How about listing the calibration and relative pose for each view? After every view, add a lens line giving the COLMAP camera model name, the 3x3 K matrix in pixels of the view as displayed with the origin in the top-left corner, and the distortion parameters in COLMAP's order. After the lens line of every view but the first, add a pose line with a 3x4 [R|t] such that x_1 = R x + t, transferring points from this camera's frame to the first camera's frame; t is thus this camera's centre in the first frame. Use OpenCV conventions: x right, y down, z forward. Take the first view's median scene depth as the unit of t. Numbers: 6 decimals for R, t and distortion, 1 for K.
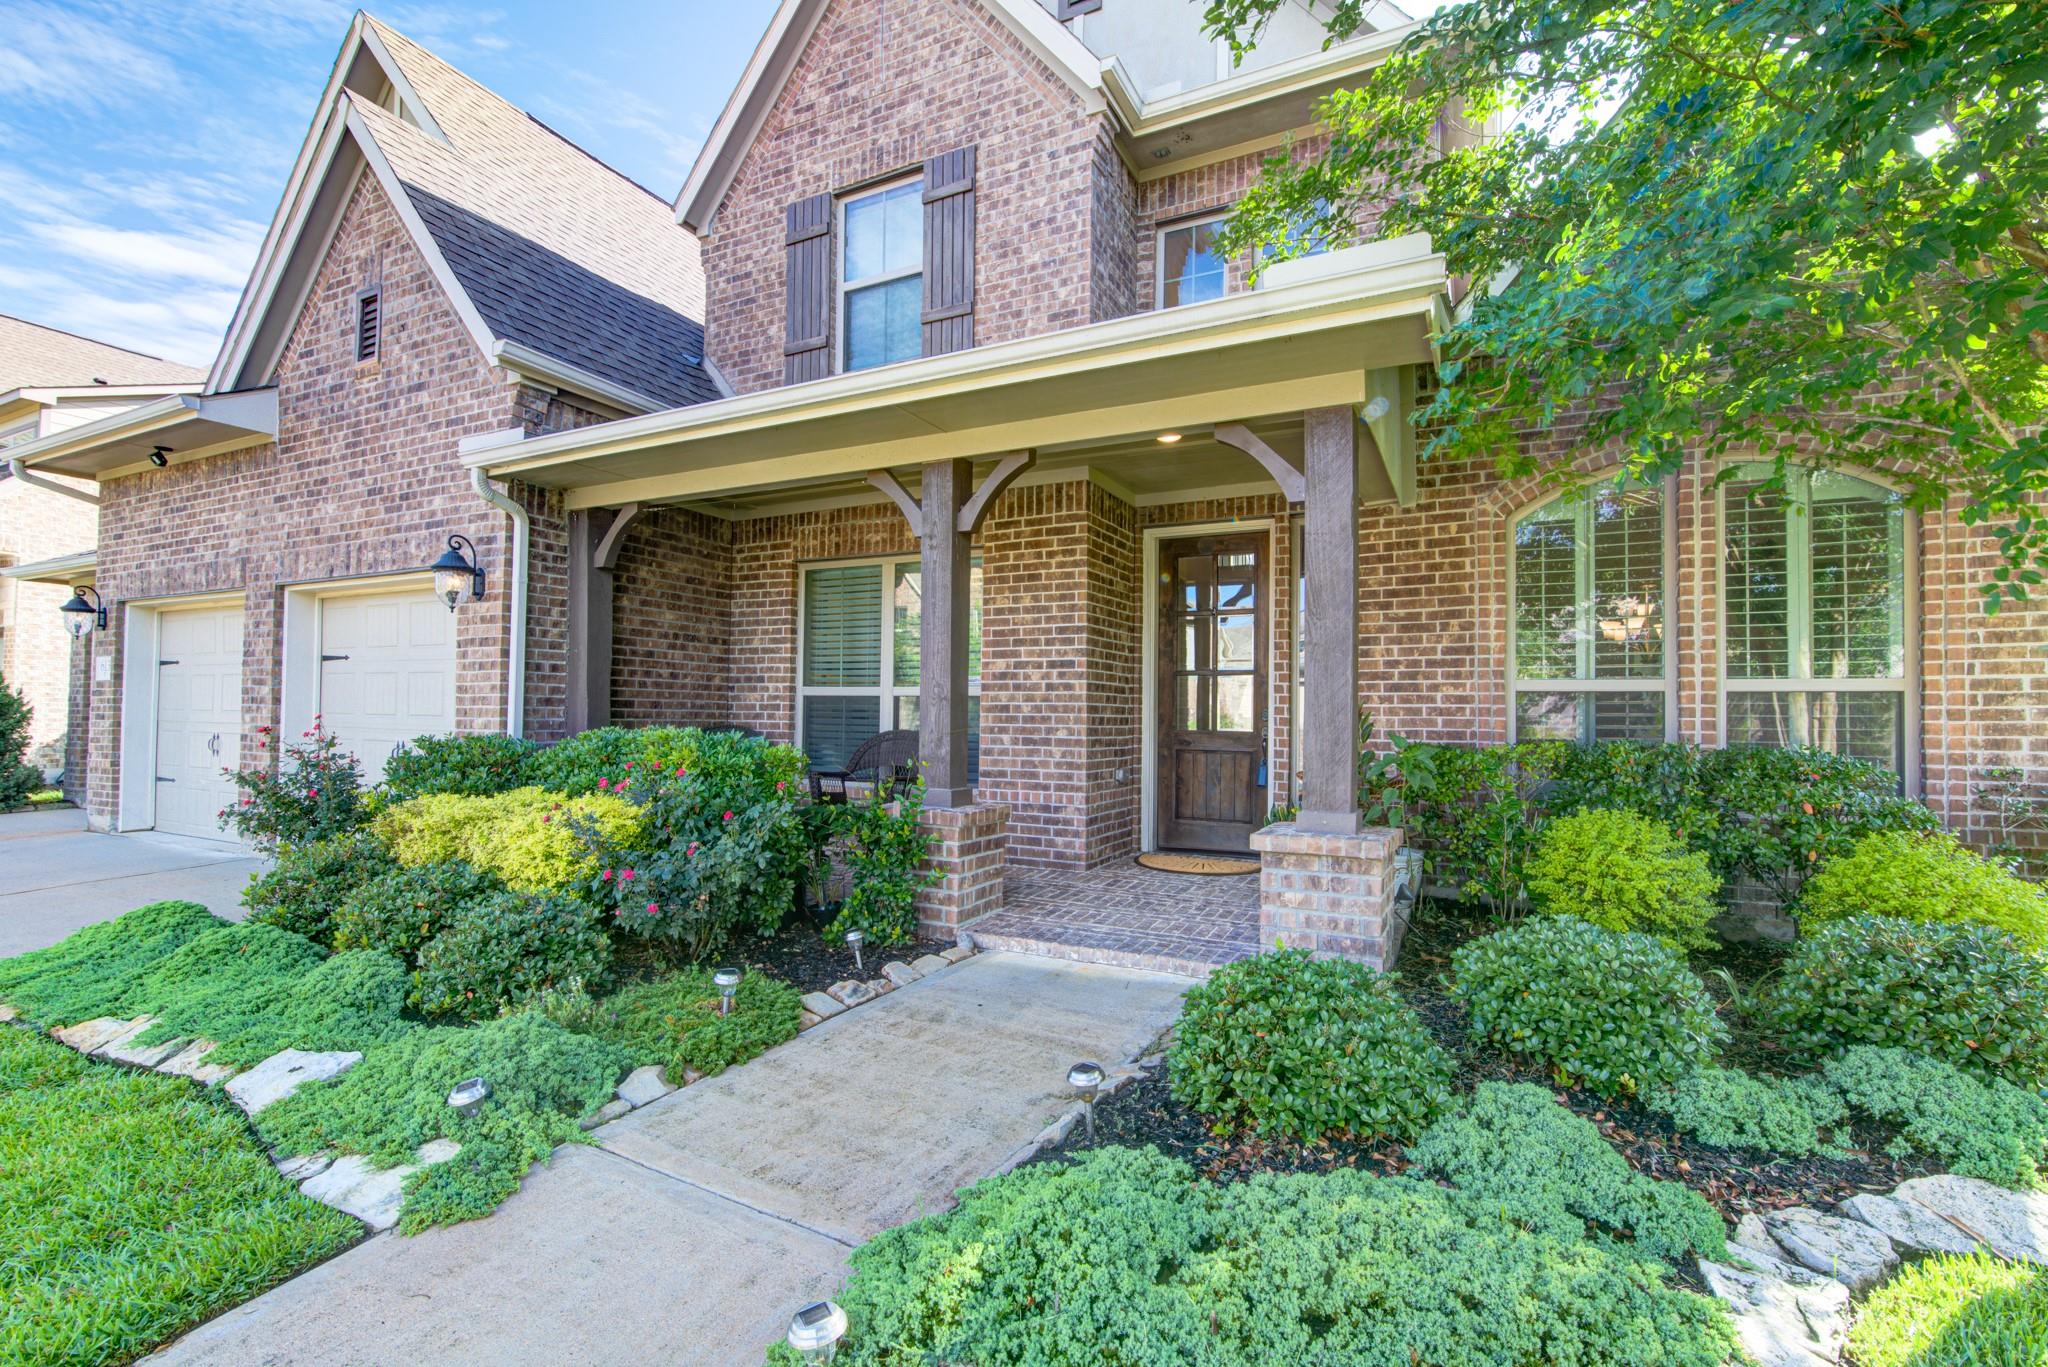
lens RADIAL K [[916.4, 0, 1024.0], [0, 916.4, 683.5], [0, 0, 1]] dist [-0.002351, -0.000379]
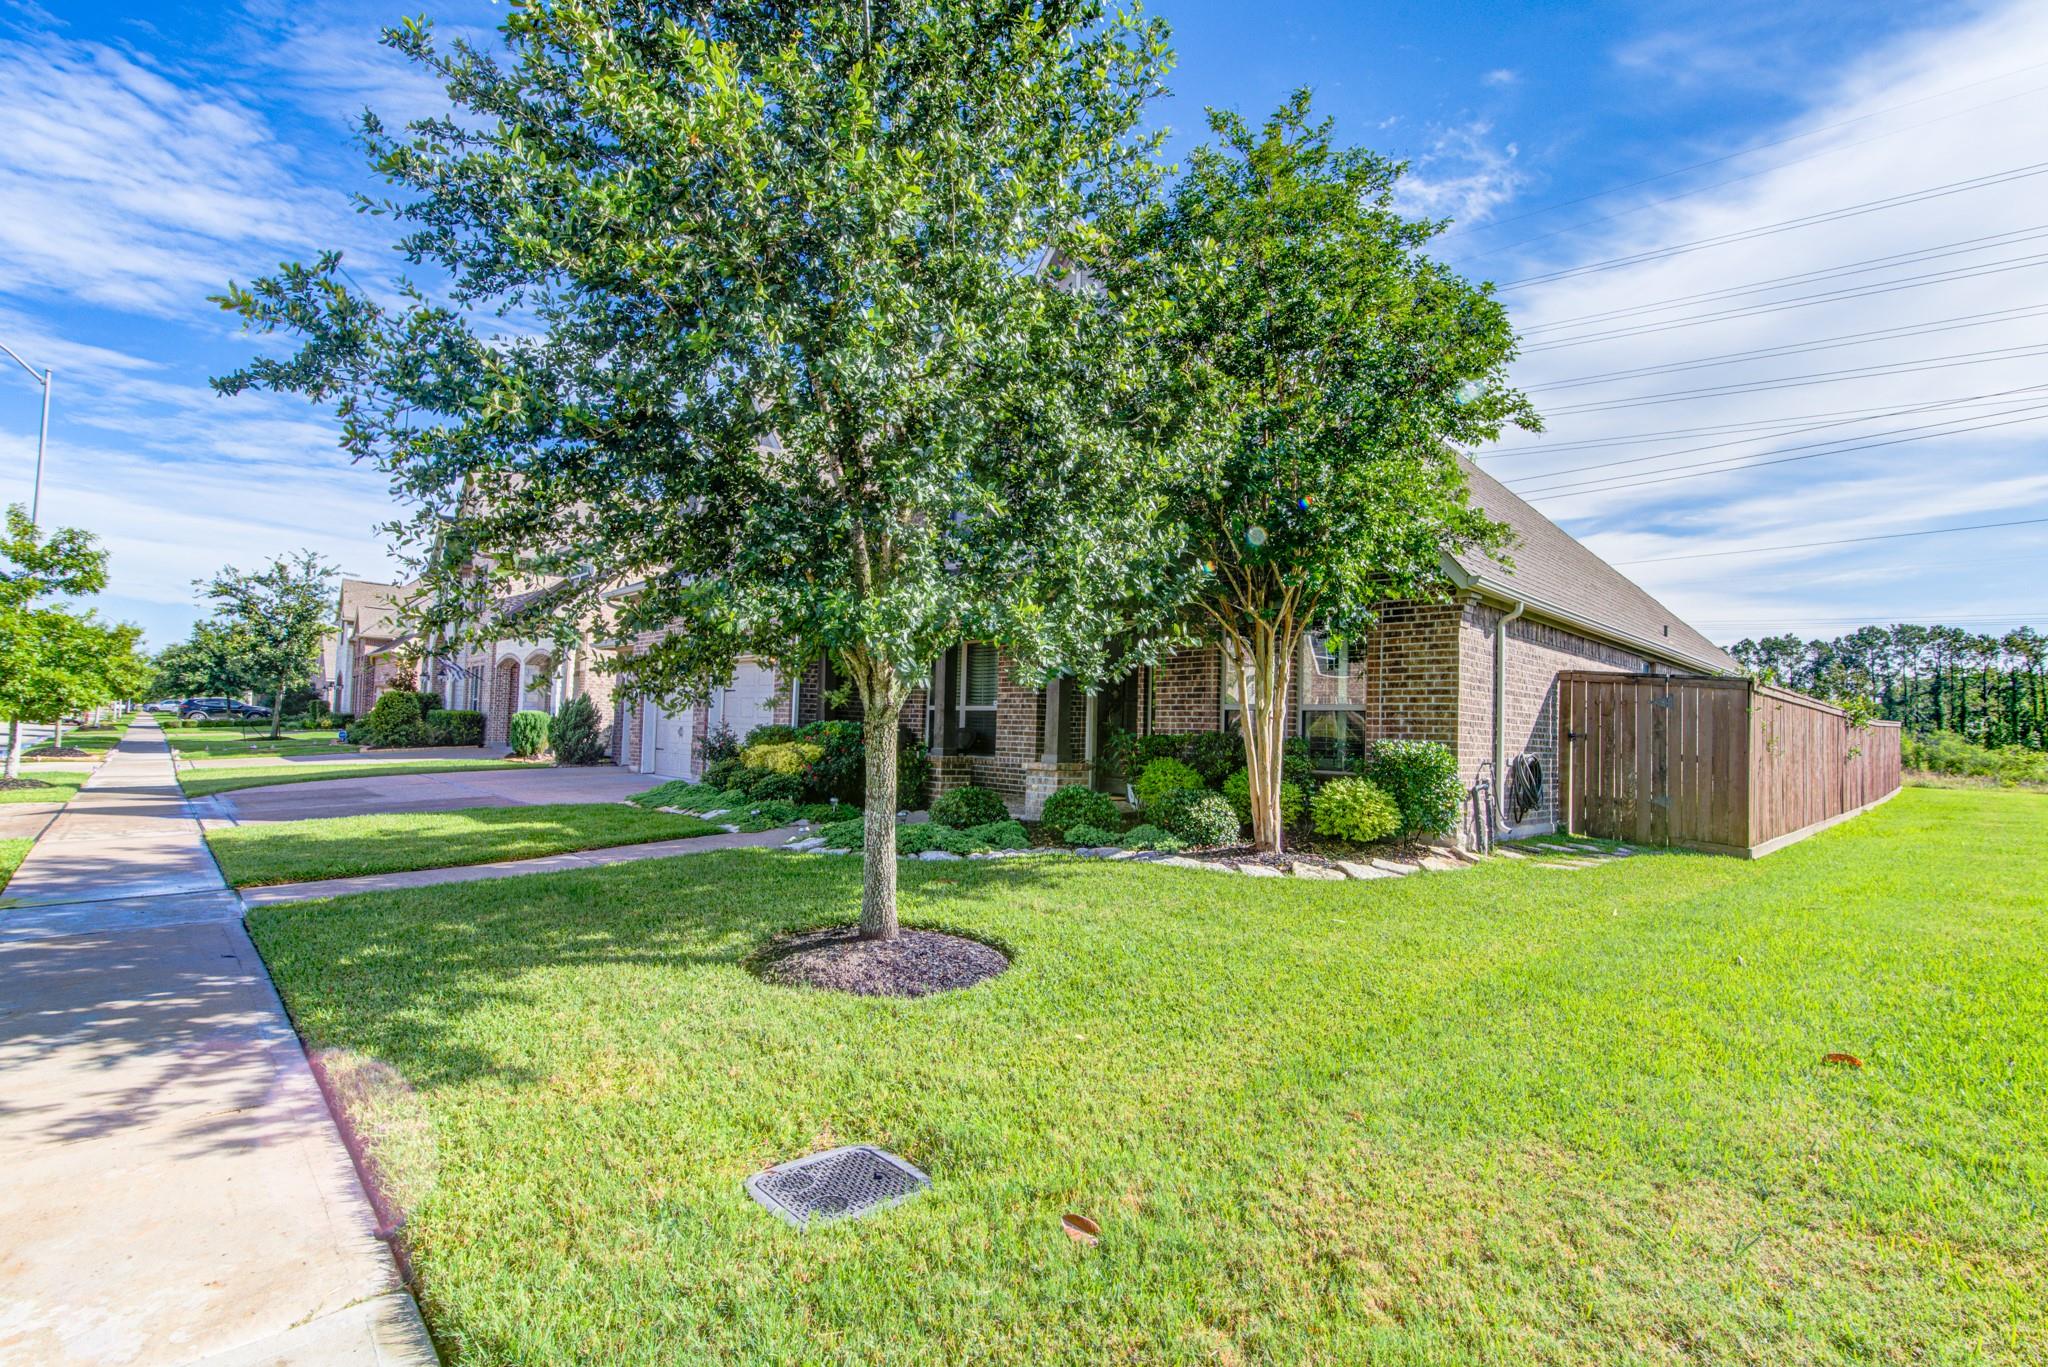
lens RADIAL K [[916.4, 0, 1024.0], [0, 916.4, 683.5], [0, 0, 1]] dist [-0.002351, -0.000379]
pose [[0.943071, 0.000981, -0.332589, 1.036397], [-0.011791, 0.999466, -0.030485, 0.017588], [0.332382, 0.032671, 0.942579, -1.351545]]
